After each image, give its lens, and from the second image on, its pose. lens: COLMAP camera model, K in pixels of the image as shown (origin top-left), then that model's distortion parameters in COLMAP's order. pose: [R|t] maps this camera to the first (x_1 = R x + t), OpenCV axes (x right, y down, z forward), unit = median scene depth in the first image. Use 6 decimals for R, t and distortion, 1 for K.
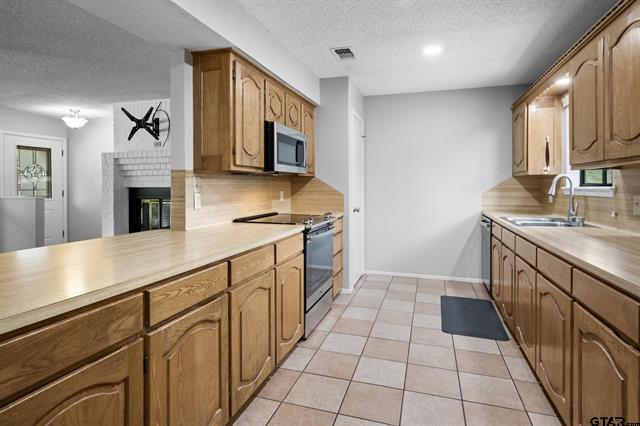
lens RADIAL K [[334.0, 0, 328.4], [0, 334.0, 184.7], [0, 0, 1]] dist [0.001833, -0.000309]
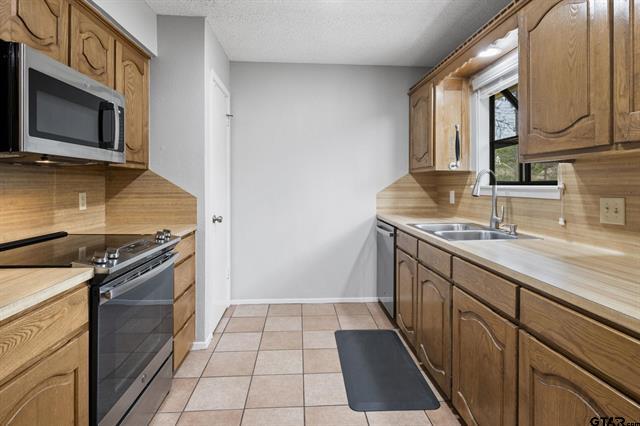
lens RADIAL K [[334.0, 0, 322.4], [0, 334.0, 182.1], [0, 0, 1]] dist [0.001833, -0.000309]
pose [[0.934004, 0.002735, 0.357251, 0.046334], [-0.002005, 0.999995, -0.002414, 0.000868], [-0.357256, 0.001538, 0.934005, 0.332366]]
